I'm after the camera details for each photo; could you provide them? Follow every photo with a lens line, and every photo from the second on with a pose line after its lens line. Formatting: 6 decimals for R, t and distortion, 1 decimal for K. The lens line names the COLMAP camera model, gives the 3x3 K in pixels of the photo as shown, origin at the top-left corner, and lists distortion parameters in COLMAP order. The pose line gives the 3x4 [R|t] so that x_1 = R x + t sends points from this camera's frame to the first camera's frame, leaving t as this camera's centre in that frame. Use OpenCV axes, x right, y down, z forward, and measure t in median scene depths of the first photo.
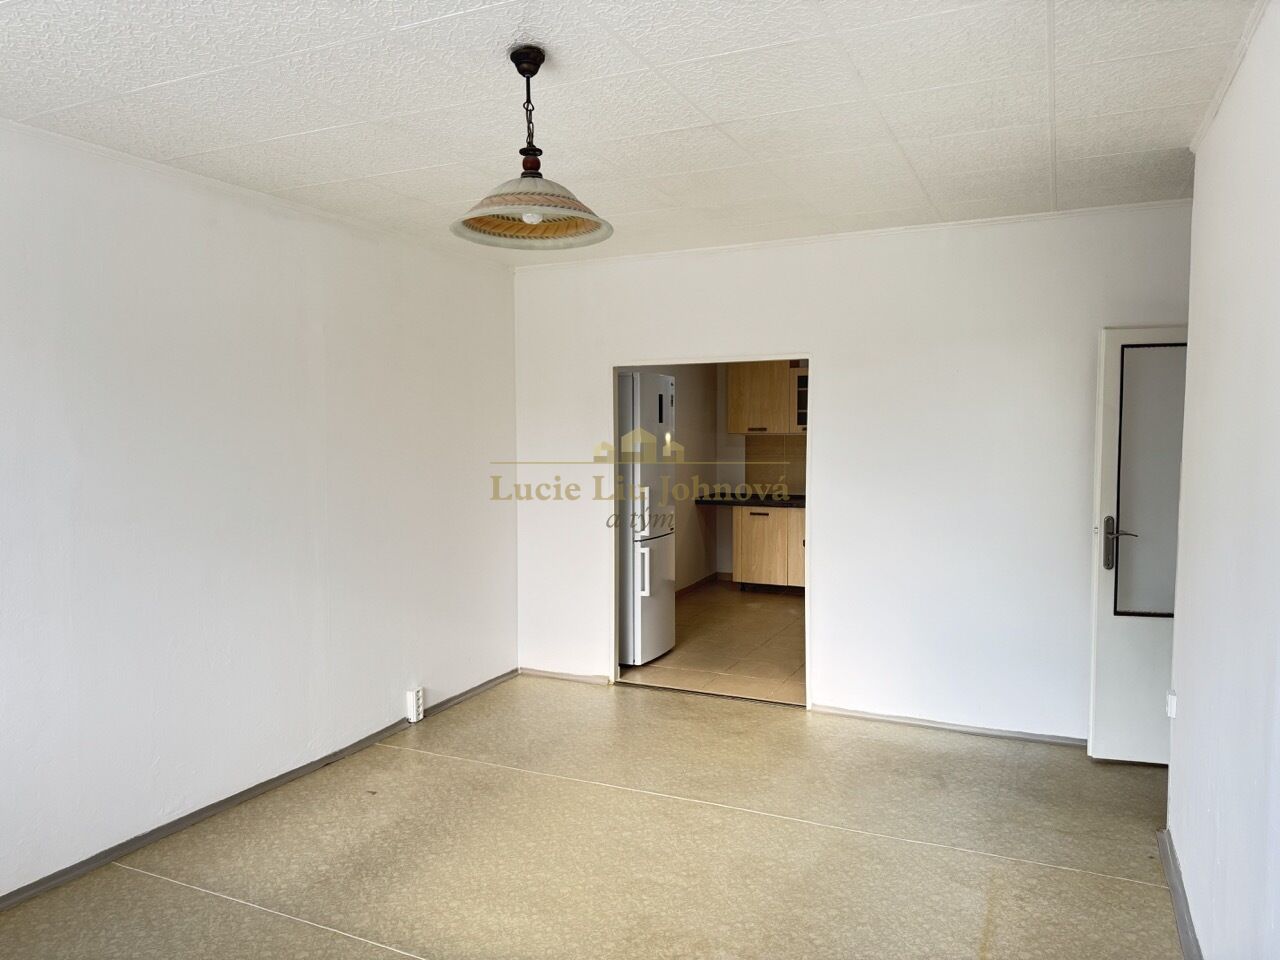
lens RADIAL K [[892.6, 0, 635.5], [0, 892.6, 480.6], [0, 0, 1]] dist [0.154619, -0.239924]
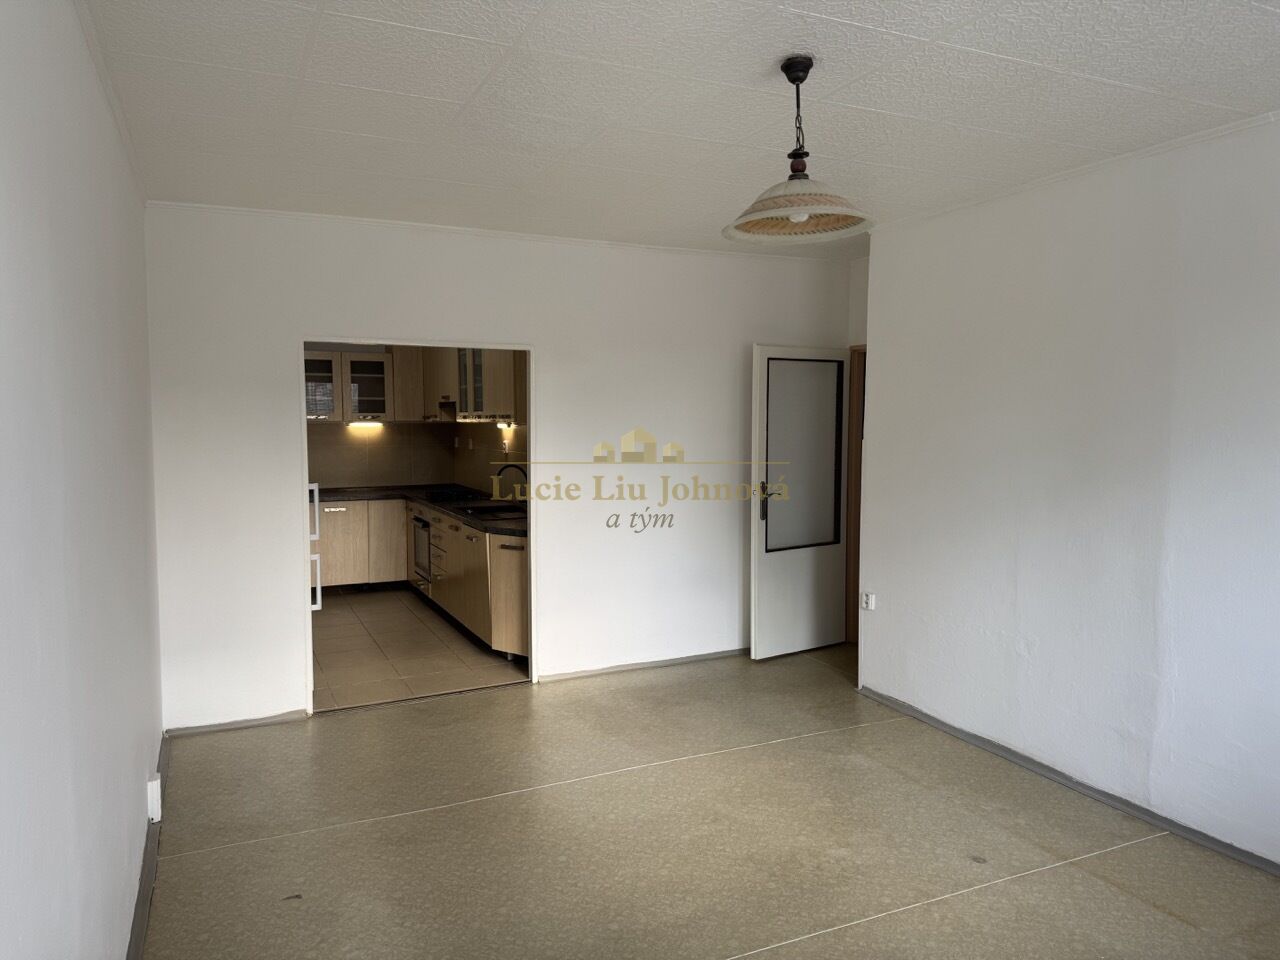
lens RADIAL K [[892.6, 0, 635.5], [0, 892.6, 480.6], [0, 0, 1]] dist [0.154619, -0.239924]
pose [[0.642942, -0.053453, 0.764047, -0.538317], [0.043956, 0.998493, 0.032866, -0.013280], [-0.764652, 0.012454, 0.644323, 0.231455]]
